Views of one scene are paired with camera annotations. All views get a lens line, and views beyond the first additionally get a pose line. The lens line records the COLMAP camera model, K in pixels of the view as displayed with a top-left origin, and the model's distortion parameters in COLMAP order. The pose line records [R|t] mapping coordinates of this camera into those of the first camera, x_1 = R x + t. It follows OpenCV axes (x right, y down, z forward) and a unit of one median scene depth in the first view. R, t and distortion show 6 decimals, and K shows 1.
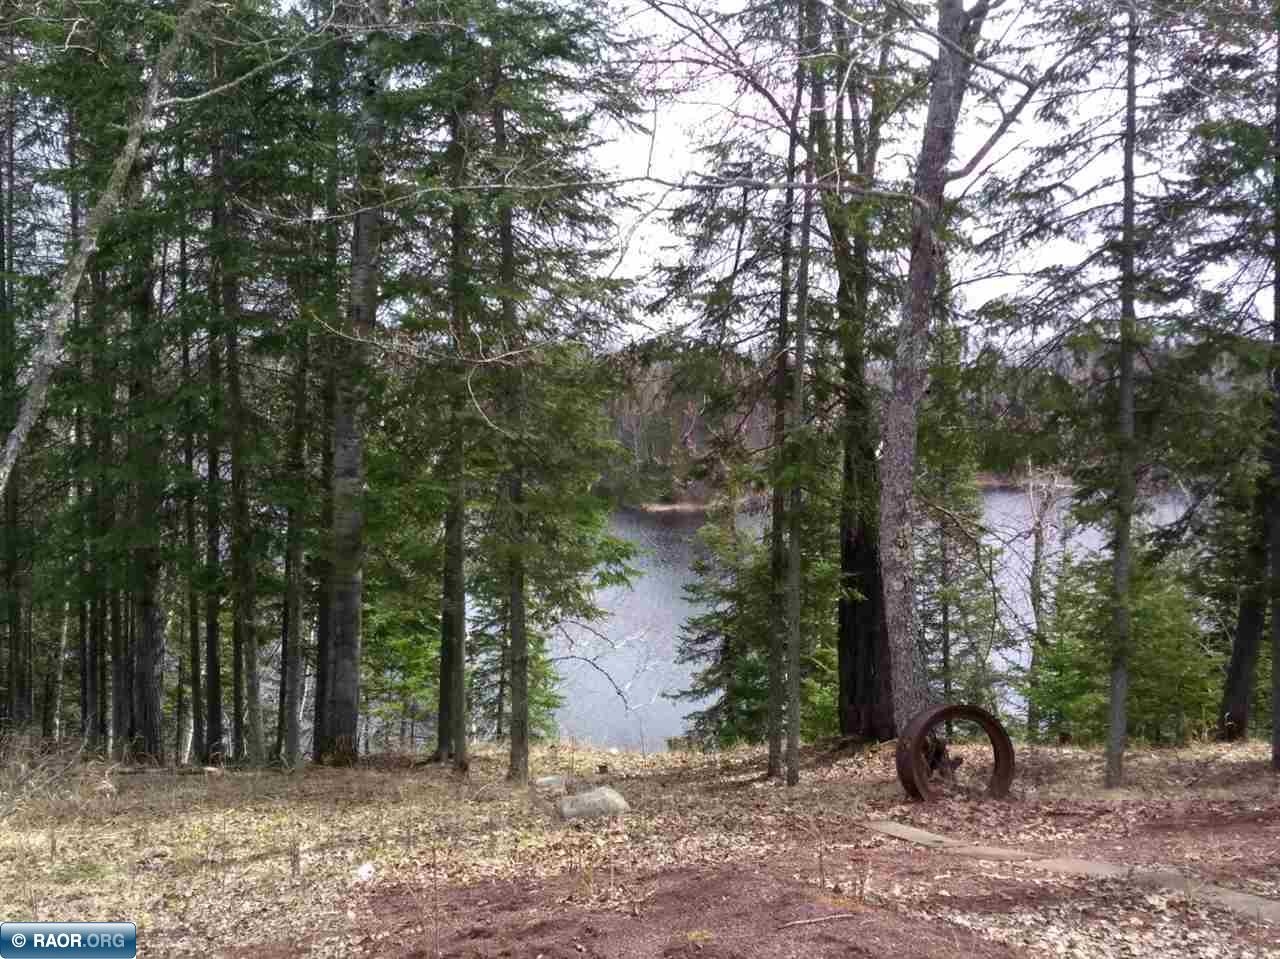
lens RADIAL K [[1505.6, 0, 623.4], [0, 1505.6, 460.9], [0, 0, 1]] dist [0.017744, 0.000000]
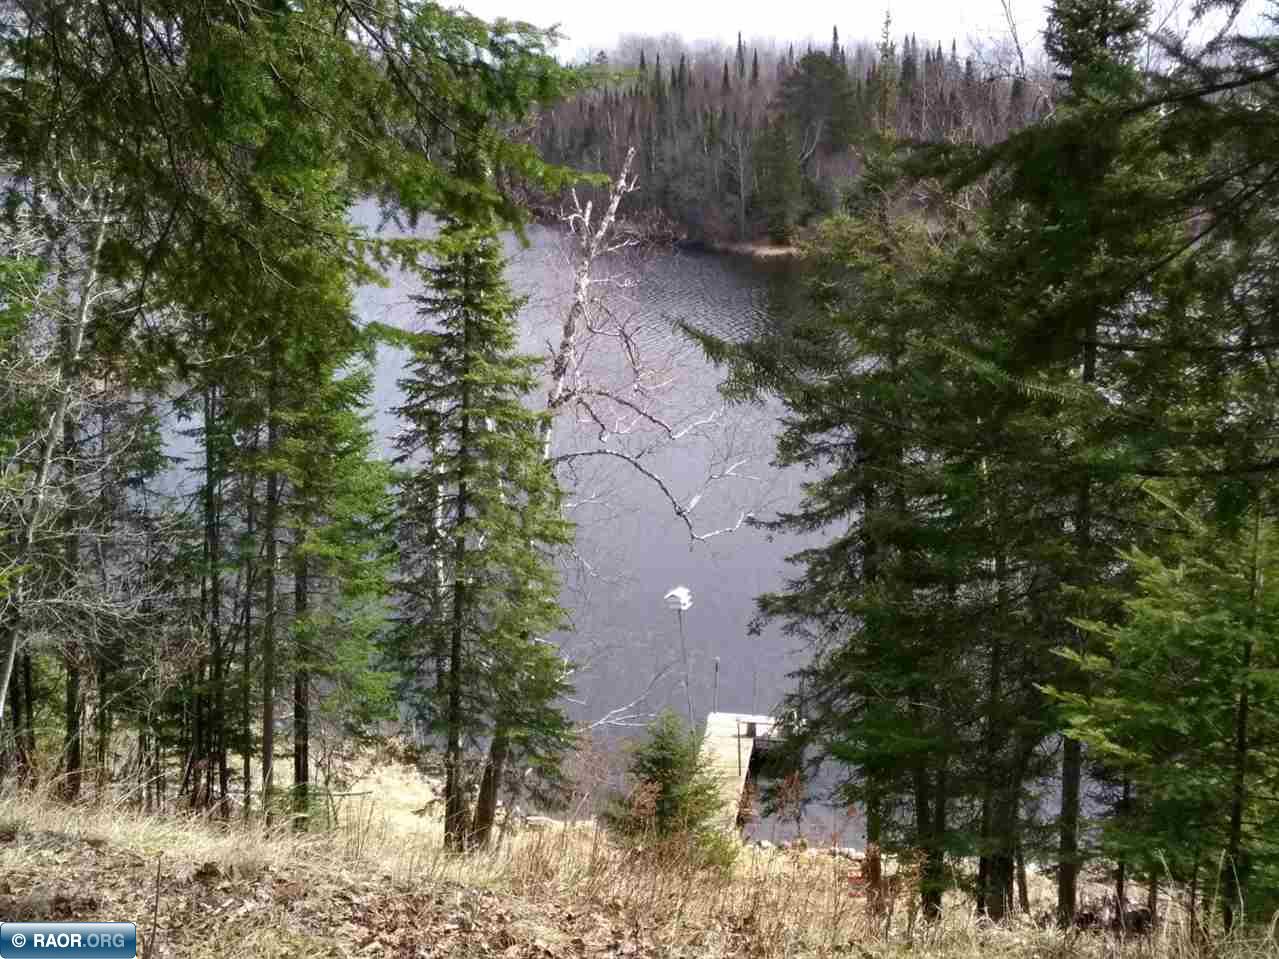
lens RADIAL K [[1737.2, 0, 644.5], [0, 1737.2, 474.8], [0, 0, 1]] dist [0.276686, 0.000000]
pose [[0.998751, 0.005581, -0.049657, 0.045838], [0.001963, 0.988595, 0.150583, 0.096514], [0.049932, -0.150492, 0.987349, 0.864889]]
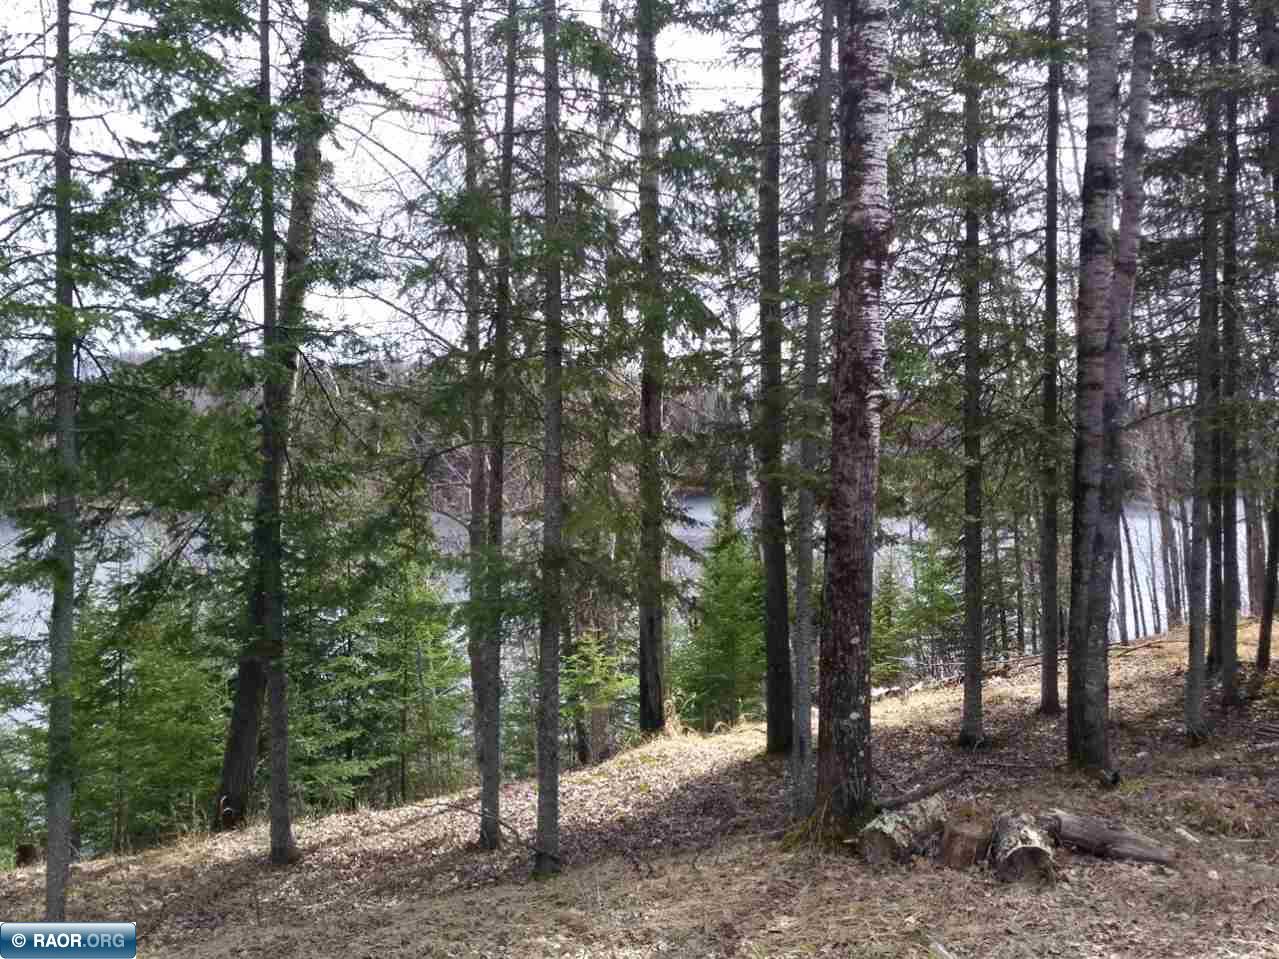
lens RADIAL K [[1504.4, 0, 648.9], [0, 1504.4, 471.3], [0, 0, 1]] dist [0.017744, 0.000000]
pose [[0.816879, -0.016433, 0.576574, 0.117849], [0.019957, 0.999801, 0.000221, -0.006659], [-0.576463, 0.011326, 0.817045, 0.191811]]
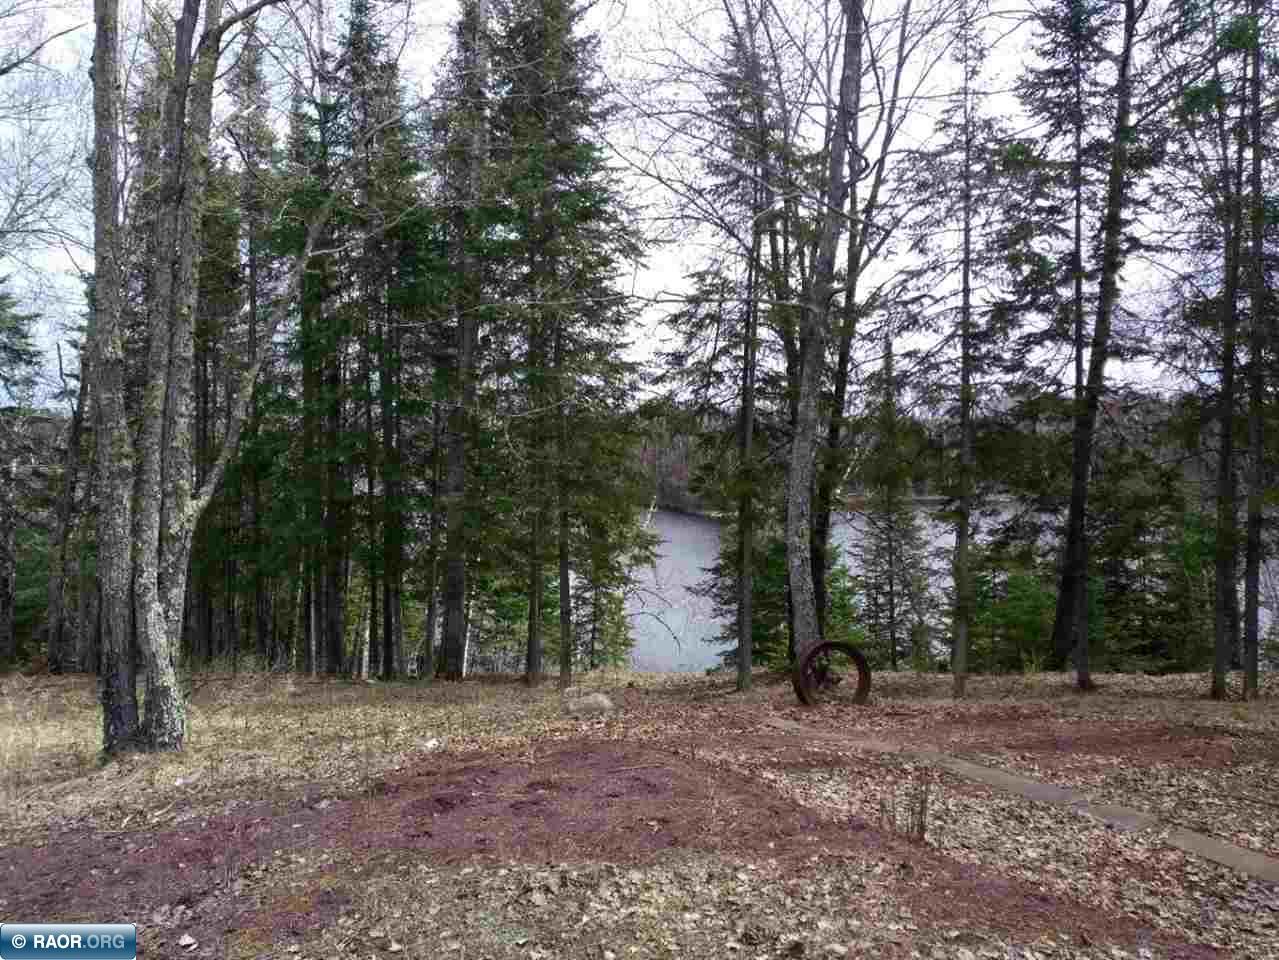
lens RADIAL K [[1014.3, 0, 621.5], [0, 1014.3, 461.4], [0, 0, 1]] dist [0.024953, -0.025437]
pose [[0.997035, -0.005002, -0.076792, 0.060724], [0.003379, 0.999769, -0.021248, 0.001797], [0.076880, 0.020925, 0.996821, -0.022060]]
